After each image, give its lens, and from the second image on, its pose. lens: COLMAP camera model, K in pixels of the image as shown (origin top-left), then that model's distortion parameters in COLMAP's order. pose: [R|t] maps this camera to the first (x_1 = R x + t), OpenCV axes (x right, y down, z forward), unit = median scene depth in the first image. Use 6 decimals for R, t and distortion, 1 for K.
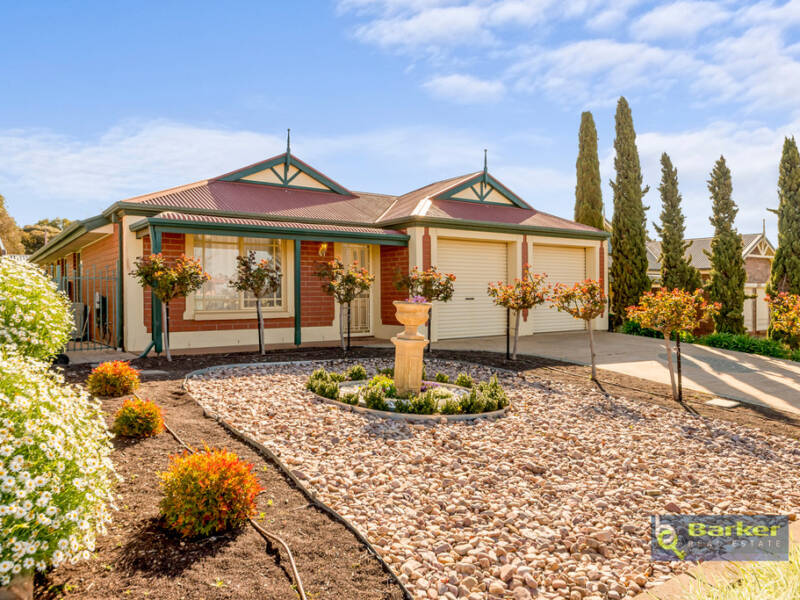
lens RADIAL K [[605.2, 0, 398.5], [0, 605.2, 297.1], [0, 0, 1]] dist [-0.003428, 0.008053]
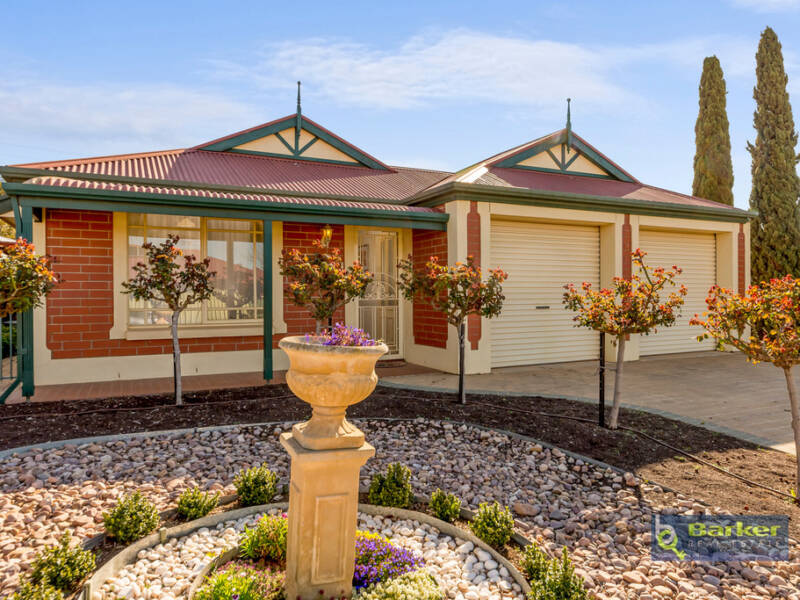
lens RADIAL K [[562.7, 0, 399.3], [0, 562.7, 296.1], [0, 0, 1]] dist [0.002813, 0.010075]
pose [[0.986642, 0.001556, -0.162898, 0.058398], [-0.001585, 0.999999, -0.000047, -0.009300], [0.162898, 0.000305, 0.986643, 0.328874]]
